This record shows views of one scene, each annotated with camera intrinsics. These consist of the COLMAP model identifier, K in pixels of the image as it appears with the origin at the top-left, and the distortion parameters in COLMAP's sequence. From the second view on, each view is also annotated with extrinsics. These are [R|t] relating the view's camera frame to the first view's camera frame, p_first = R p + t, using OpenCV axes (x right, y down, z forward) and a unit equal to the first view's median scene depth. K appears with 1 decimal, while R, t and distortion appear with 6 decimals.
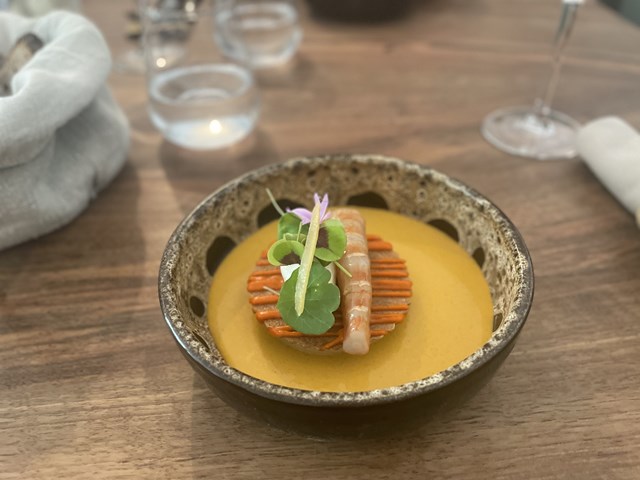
lens RADIAL K [[491.5, 0, 321.5], [0, 491.5, 235.1], [0, 0, 1]] dist [0.033820, -0.081459]
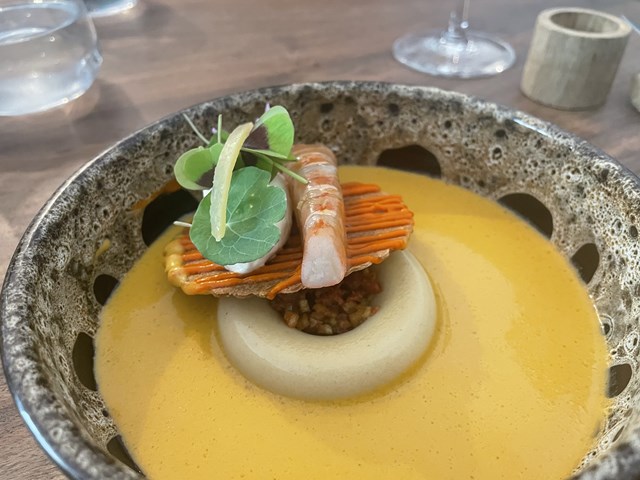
lens RADIAL K [[491.5, 0, 323.3], [0, 491.5, 242.4], [0, 0, 1]] dist [0.033820, -0.081459]
pose [[0.990014, 0.098187, -0.101148, 0.068343], [-0.095811, 0.995003, 0.028104, 0.038479], [0.103402, -0.018132, 0.994474, 0.397758]]
